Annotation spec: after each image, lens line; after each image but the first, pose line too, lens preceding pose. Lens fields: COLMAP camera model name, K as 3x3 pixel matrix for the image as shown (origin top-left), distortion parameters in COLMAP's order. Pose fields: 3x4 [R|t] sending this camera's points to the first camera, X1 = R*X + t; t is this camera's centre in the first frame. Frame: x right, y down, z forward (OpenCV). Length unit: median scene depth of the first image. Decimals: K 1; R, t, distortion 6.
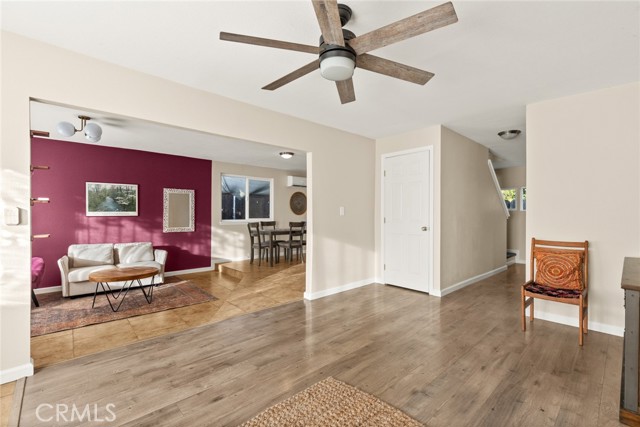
lens RADIAL K [[286.8, 0, 321.9], [0, 286.8, 215.0], [0, 0, 1]] dist [0.003979, 0.000041]
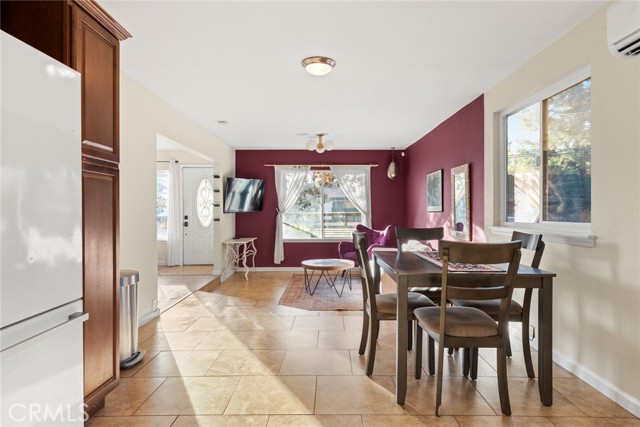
lens RADIAL K [[394.4, 0, 326.7], [0, 394.4, 207.6], [0, 0, 1]] dist [0.007232, 0.000082]
pose [[-0.672923, -0.003541, -0.739704, 0.330589], [-0.000551, 0.999991, -0.004286, -0.002221], [0.739712, -0.002476, -0.672918, 1.562498]]
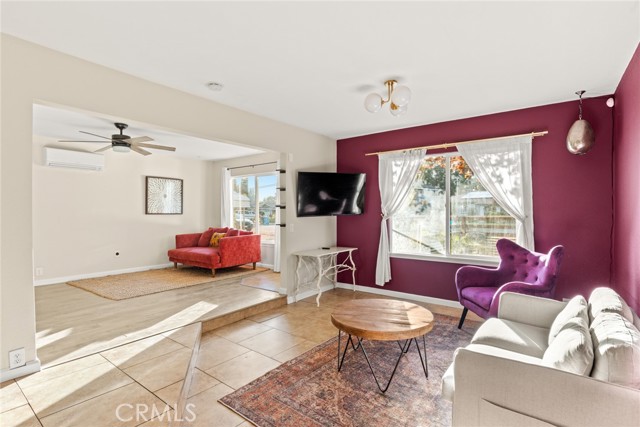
lens RADIAL K [[314.6, 0, 323.8], [0, 314.6, 215.4], [0, 0, 1]] dist [-0.003291, -0.001532]
pose [[-0.983661, 0.002904, -0.180007, -0.357081], [0.000168, 0.999884, 0.015215, -0.006519], [0.180031, 0.014936, -0.983548, 1.247741]]
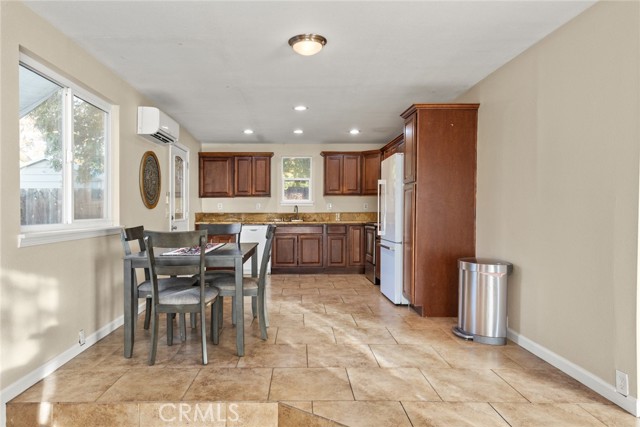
lens RADIAL K [[415.1, 0, 294.6], [0, 415.1, 214.6], [0, 0, 1]] dist [0.001504, -0.003938]
pose [[0.674421, -0.012297, 0.738245, -0.592574], [0.005835, 0.999919, 0.011325, 0.003333], [-0.738324, -0.003331, 0.674438, 0.725671]]
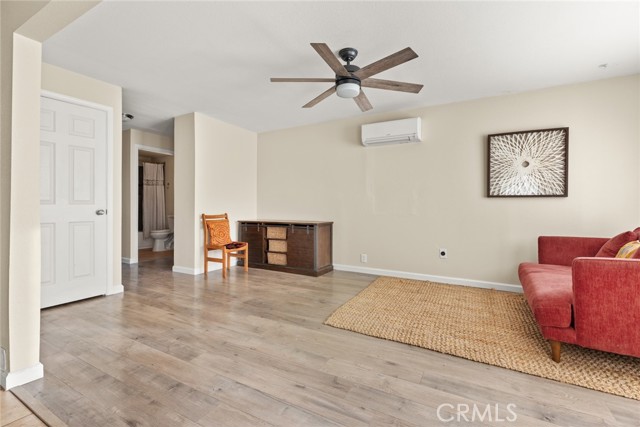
lens RADIAL K [[286.8, 0, 325.2], [0, 286.8, 207.8], [0, 0, 1]] dist [0.003979, 0.000041]
pose [[-0.305498, -0.007331, 0.952164, -0.431623], [0.003556, 0.999955, 0.008840, 0.024887], [-0.952186, 0.006087, -0.305458, 0.523125]]
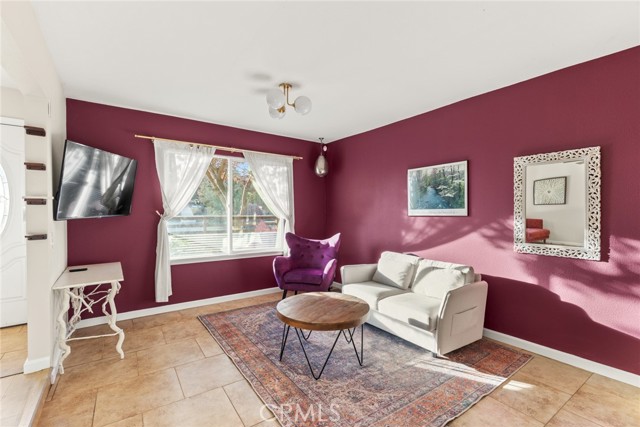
lens RADIAL K [[286.8, 0, 321.3], [0, 286.8, 215.6], [0, 0, 1]] dist [0.003979, 0.000041]
pose [[-0.116981, 0.009140, -0.993092, -0.053258], [-0.004495, 0.999943, 0.009732, -0.002162], [0.993124, 0.005602, -0.116933, 0.833700]]
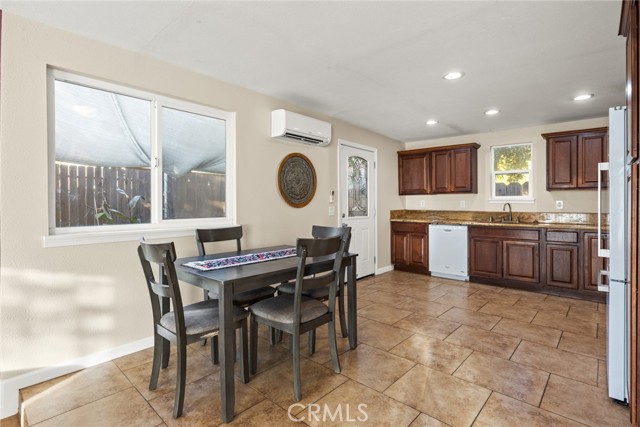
lens RADIAL K [[314.6, 0, 326.1], [0, 314.6, 201.3], [0, 0, 1]] dist [-0.003291, -0.001532]
pose [[0.994041, -0.000081, 0.109003, -0.141564], [0.001005, 0.999964, -0.008427, -0.010110], [-0.108998, 0.008486, 0.994006, 0.850112]]
